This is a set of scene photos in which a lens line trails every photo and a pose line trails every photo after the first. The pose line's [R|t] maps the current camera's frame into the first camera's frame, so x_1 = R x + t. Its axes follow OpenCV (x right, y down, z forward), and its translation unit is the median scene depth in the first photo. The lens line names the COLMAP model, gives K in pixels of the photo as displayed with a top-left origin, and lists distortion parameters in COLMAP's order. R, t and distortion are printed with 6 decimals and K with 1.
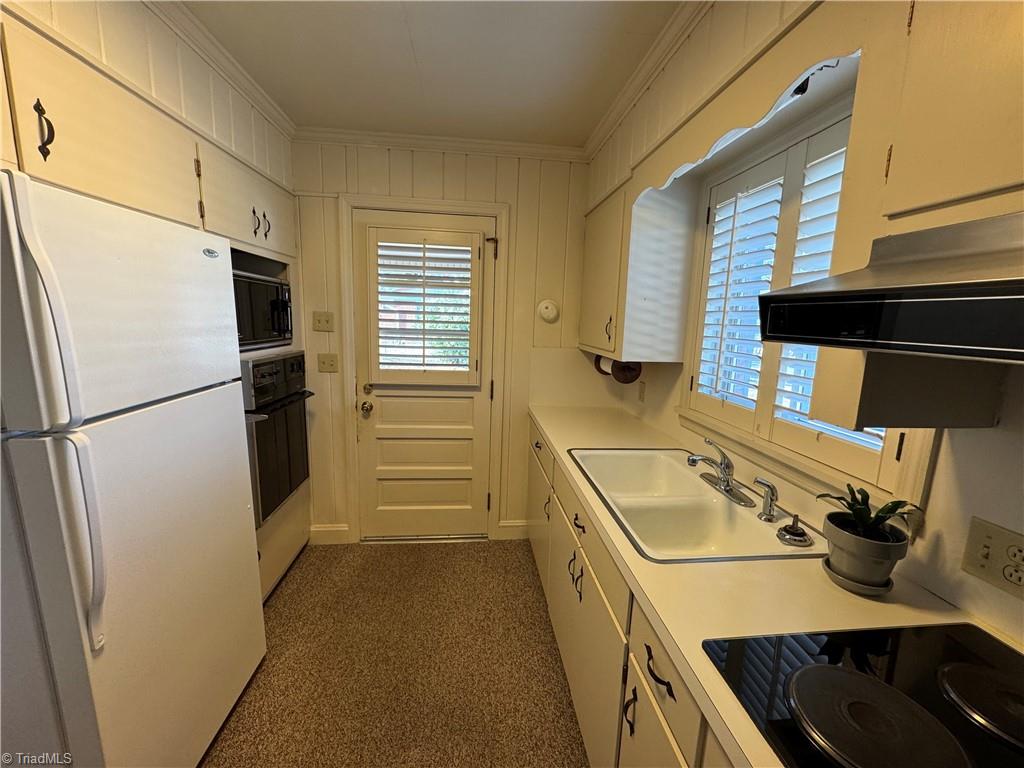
lens RADIAL K [[405.9, 0, 513.1], [0, 405.9, 383.9], [0, 0, 1]] dist [-0.001933, 0.000519]
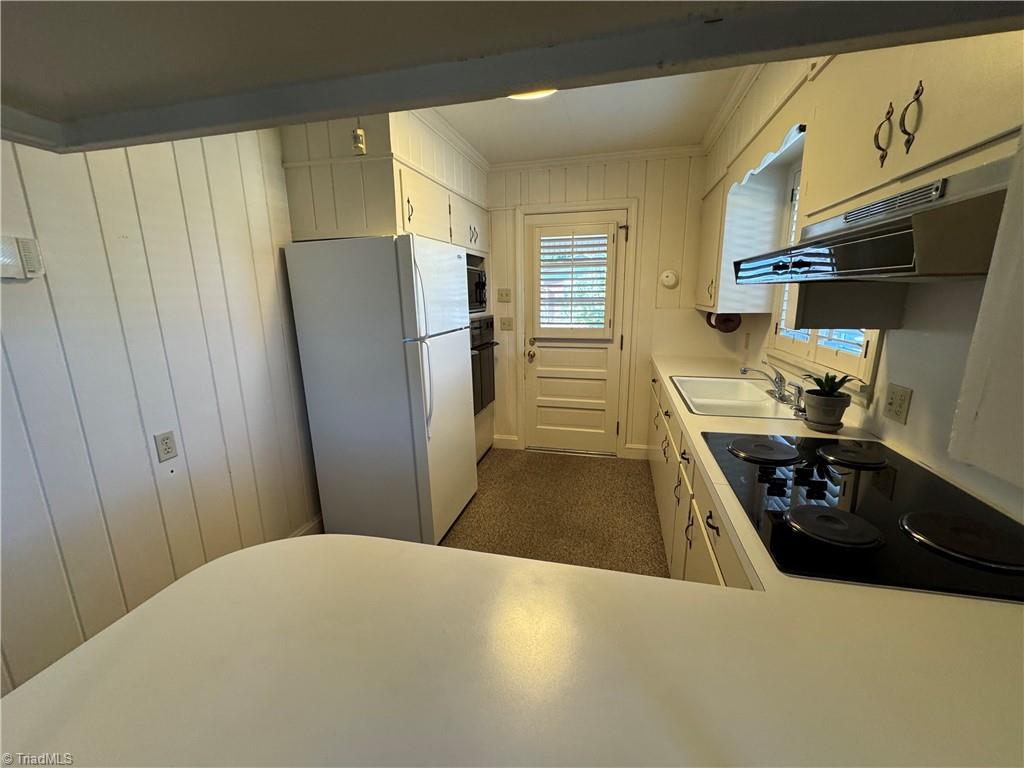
lens RADIAL K [[405.9, 0, 513.0], [0, 405.9, 381.8], [0, 0, 1]] dist [-0.001933, 0.000519]
pose [[0.937275, 0.028355, -0.347436, 0.097271], [-0.011677, 0.998681, 0.050001, 0.100580], [0.348395, -0.042808, 0.936370, -0.449719]]
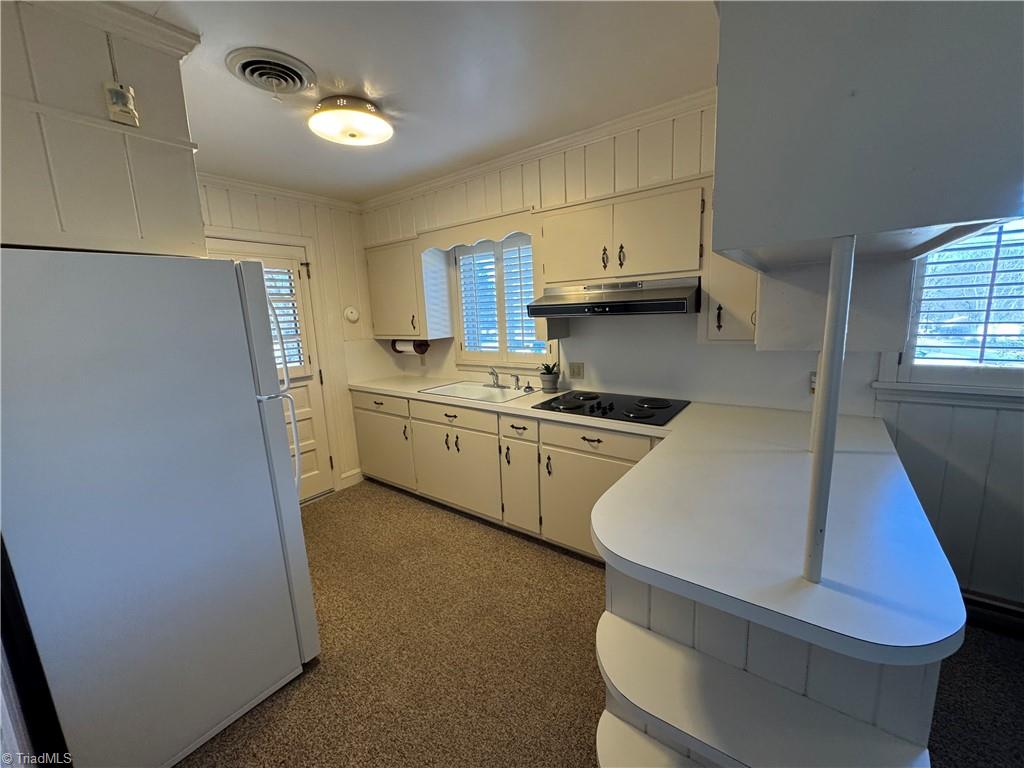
lens RADIAL K [[405.9, 0, 510.9], [0, 405.9, 381.0], [0, 0, 1]] dist [-0.001933, 0.000519]
pose [[0.683003, -0.183144, 0.707082, -0.704082], [0.181413, 0.980256, 0.078664, 0.044879], [-0.707528, 0.074546, 0.702742, -0.451168]]
